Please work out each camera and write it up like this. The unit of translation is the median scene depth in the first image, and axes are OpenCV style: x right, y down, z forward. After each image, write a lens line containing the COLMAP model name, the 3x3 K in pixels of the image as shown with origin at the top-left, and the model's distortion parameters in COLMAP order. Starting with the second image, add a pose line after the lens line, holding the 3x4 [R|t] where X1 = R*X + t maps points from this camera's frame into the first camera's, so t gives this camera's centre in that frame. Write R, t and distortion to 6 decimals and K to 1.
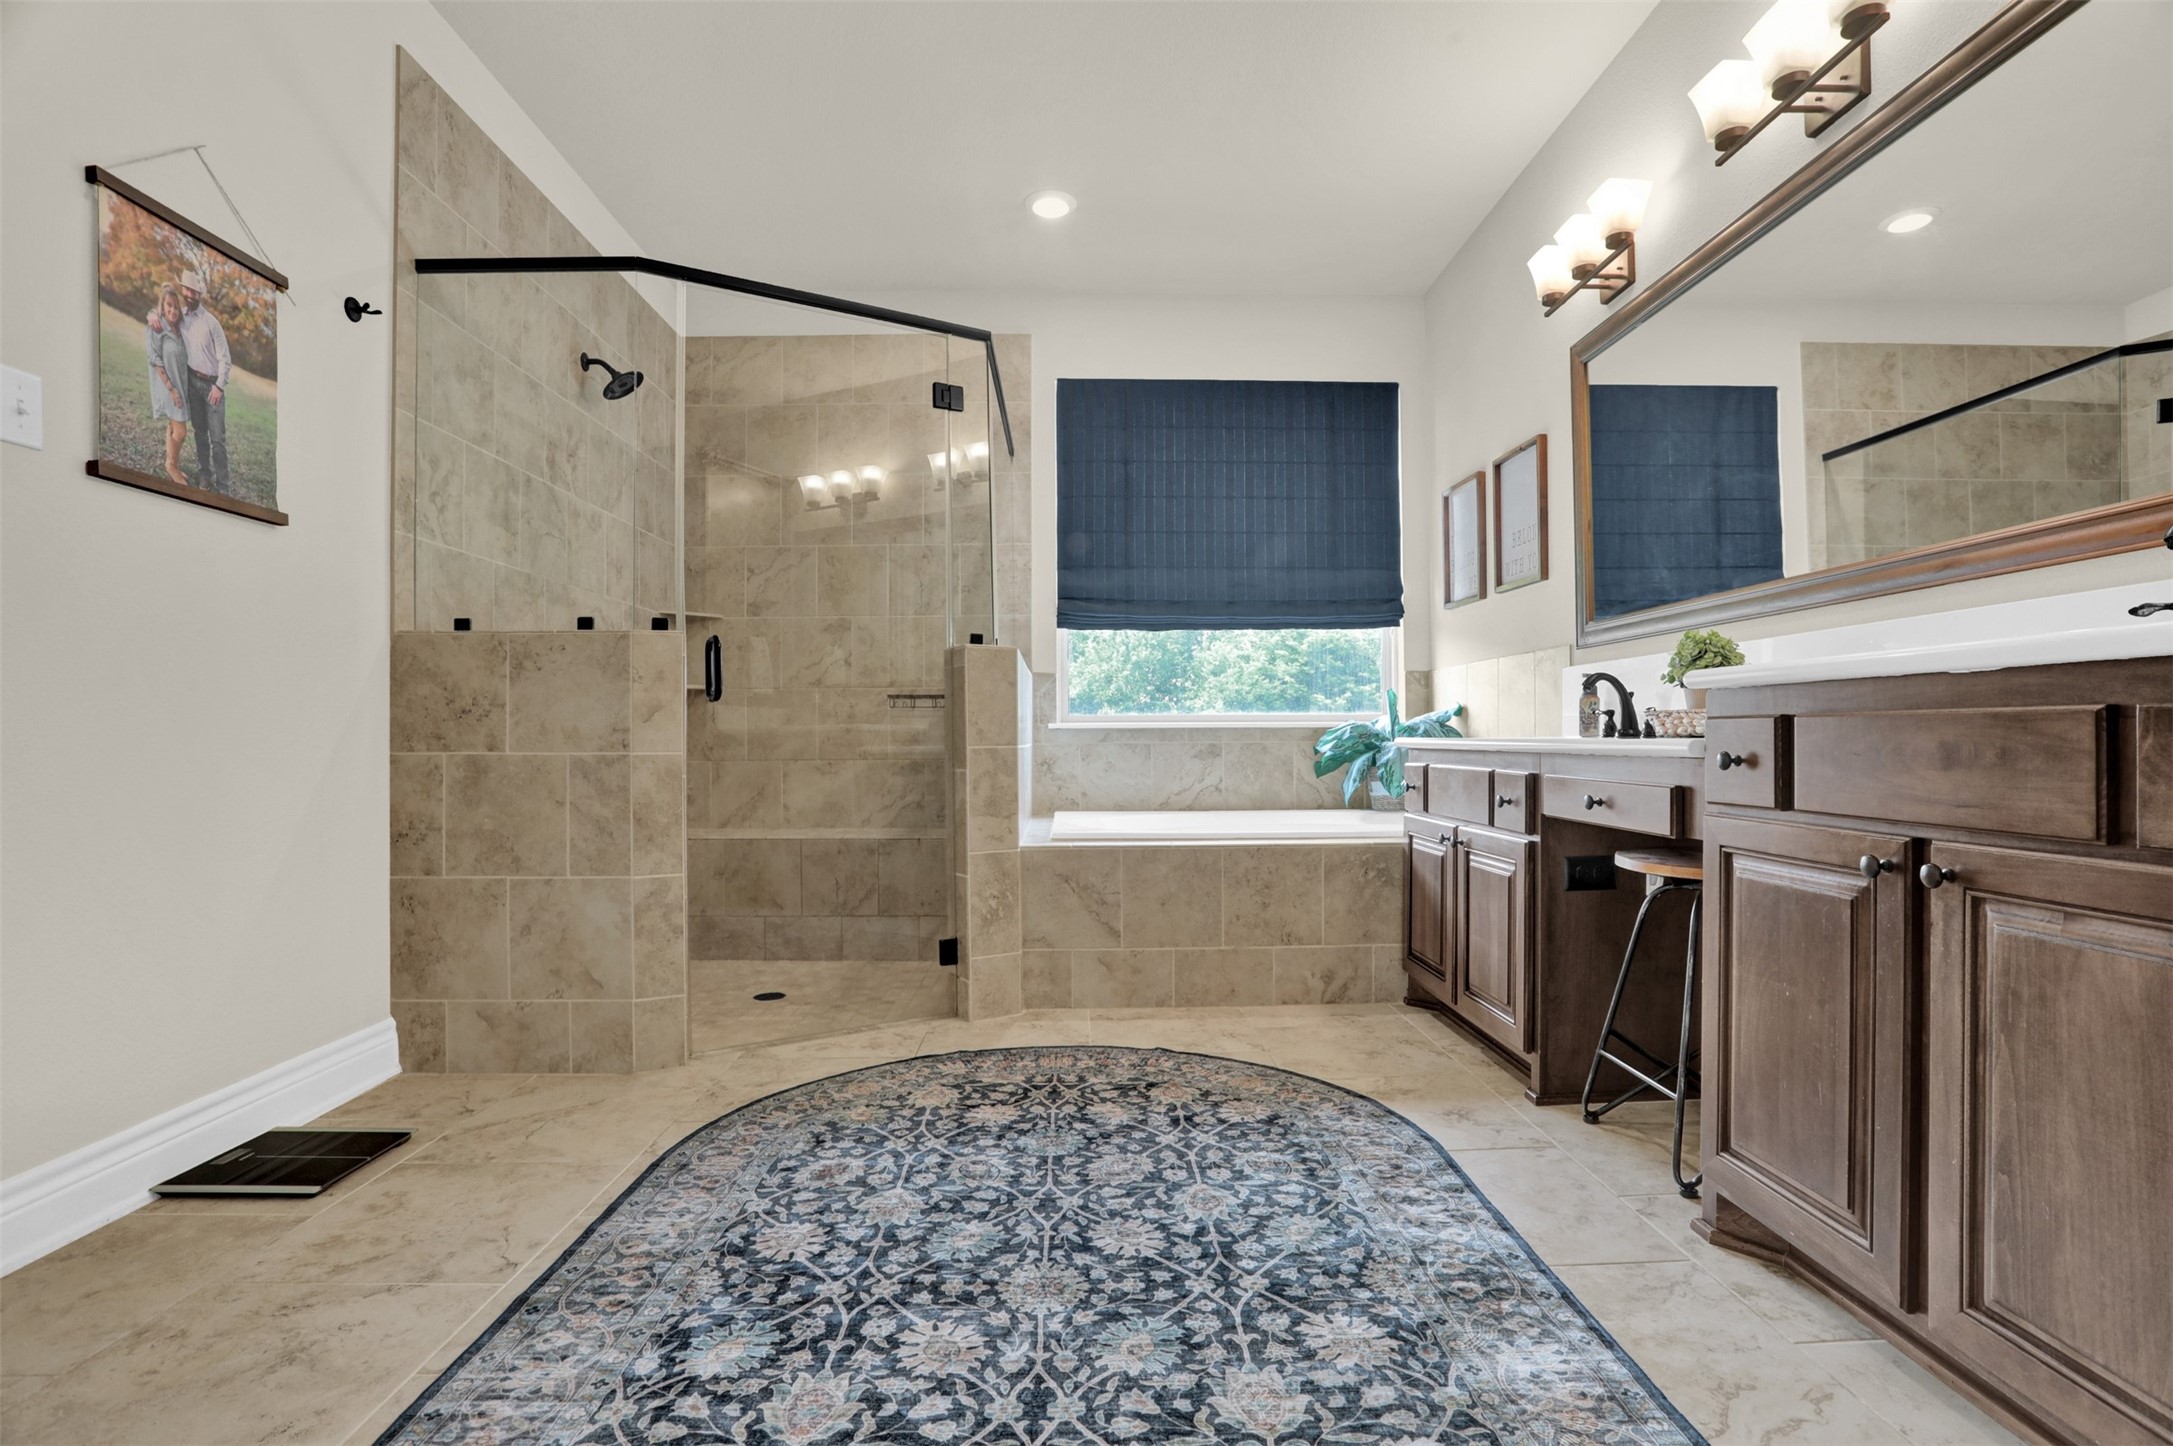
lens RADIAL K [[1085.9, 0, 1086.7], [0, 1085.9, 729.2], [0, 0, 1]] dist [-0.064414, 0.016680]
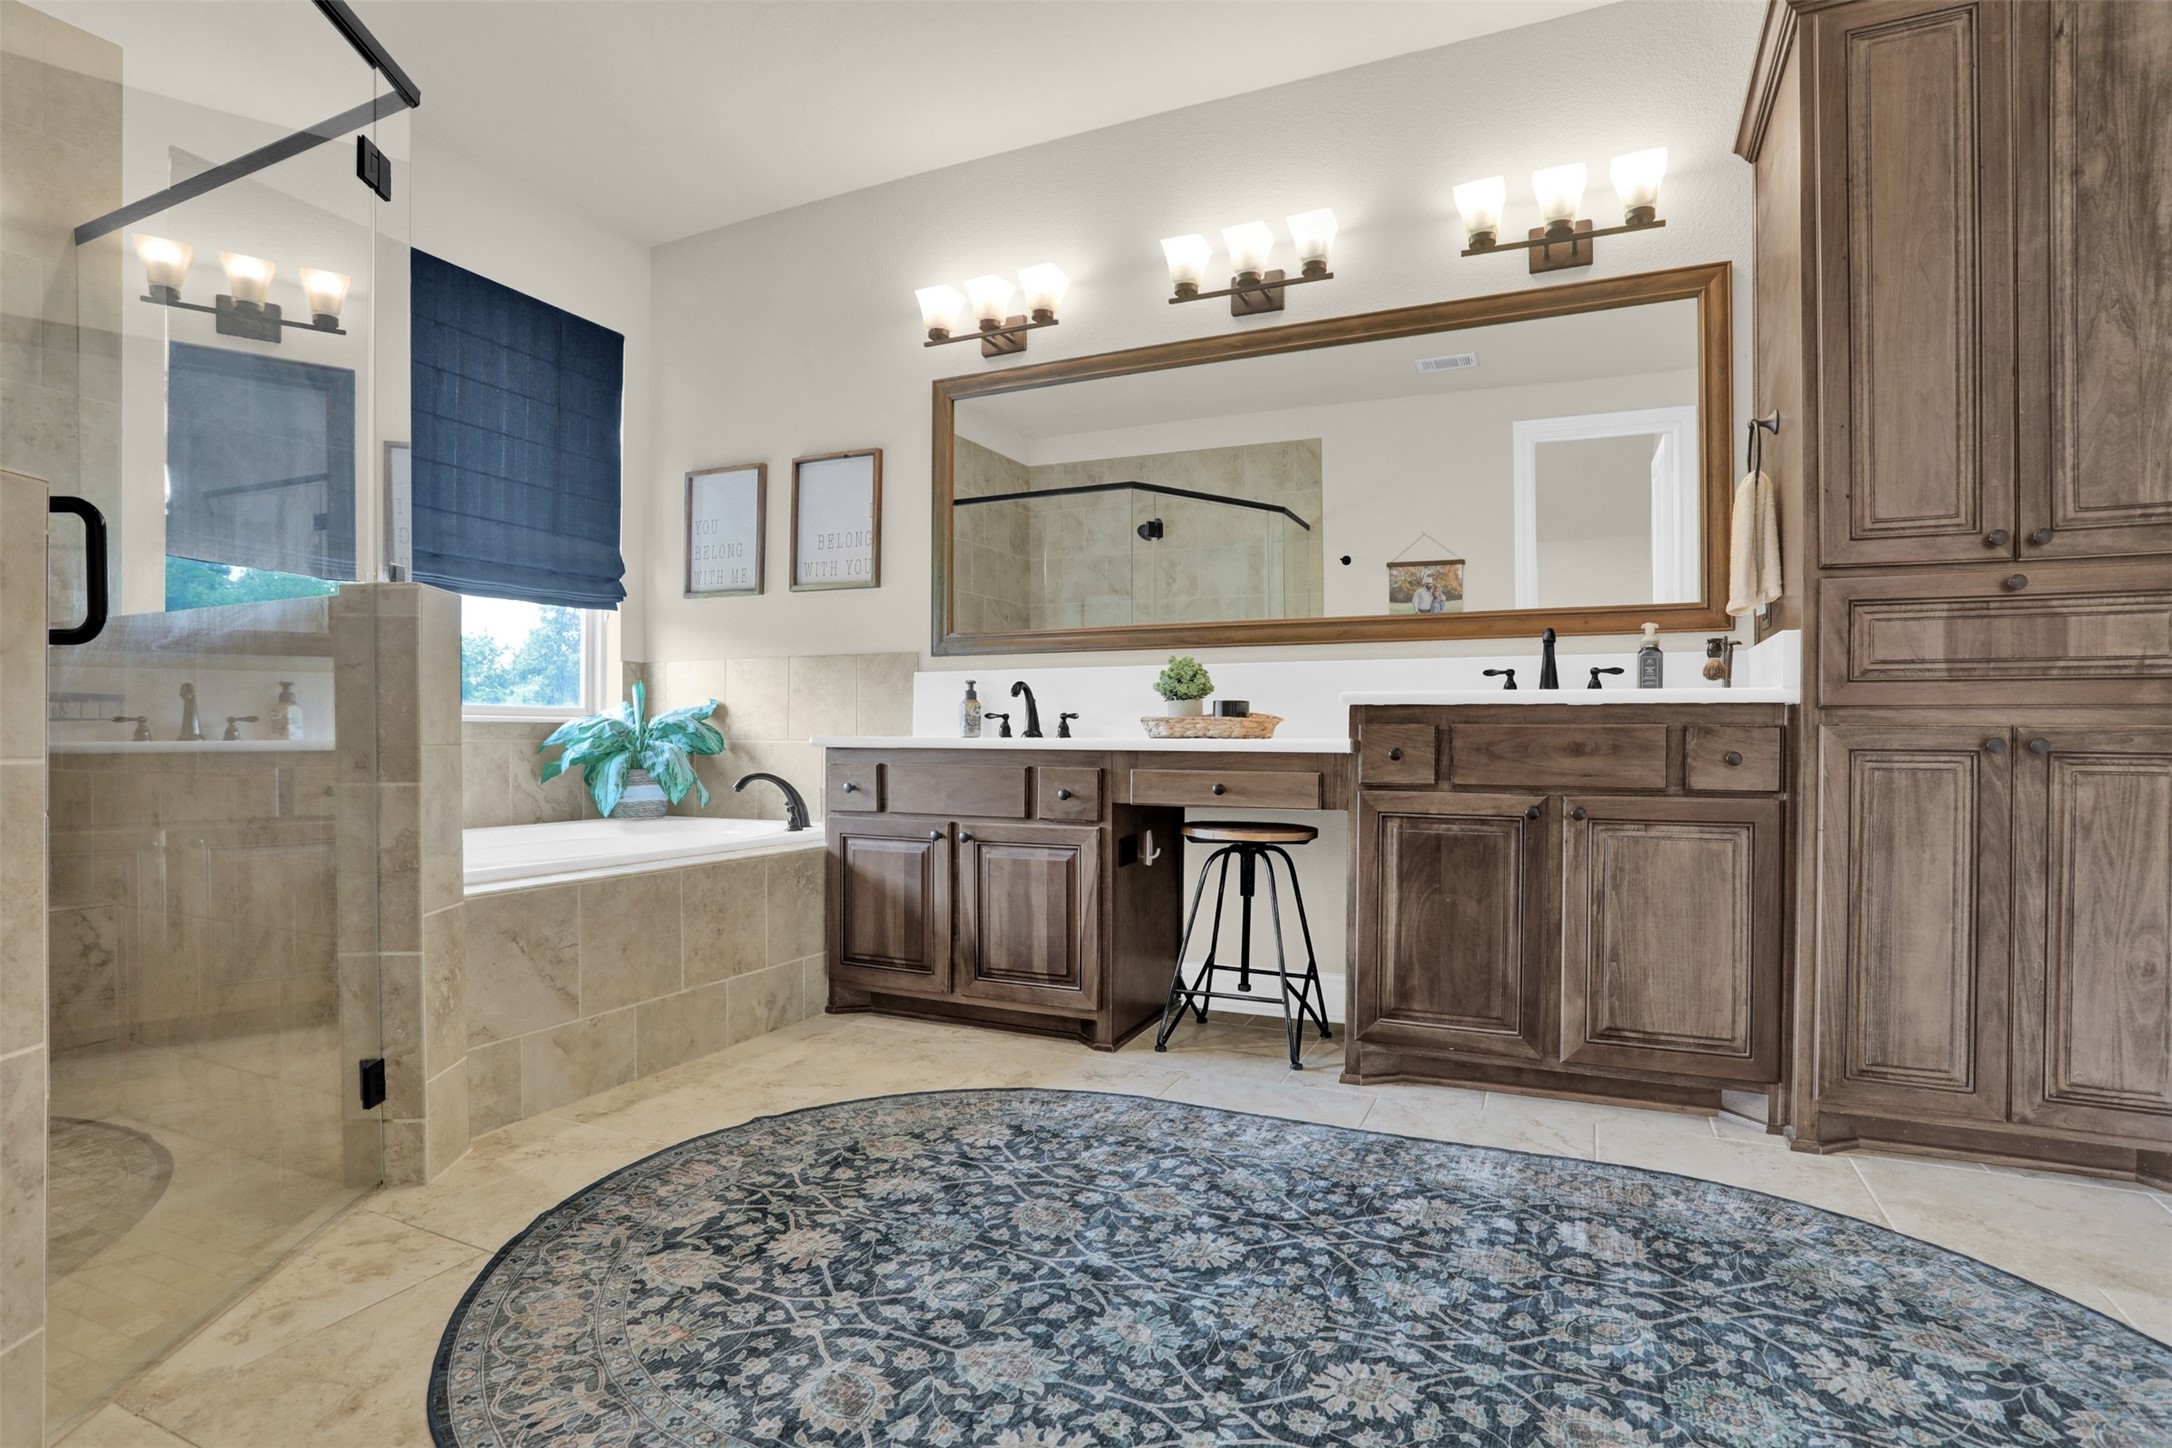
lens RADIAL K [[1085.4, 0, 1143.1], [0, 1085.4, 728.3], [0, 0, 1]] dist [-0.064414, 0.016680]
pose [[0.399298, 0.018285, 0.916639, -0.670889], [-0.014573, 0.999801, -0.013596, 0.013456], [-0.916705, -0.007929, 0.399486, 0.510340]]
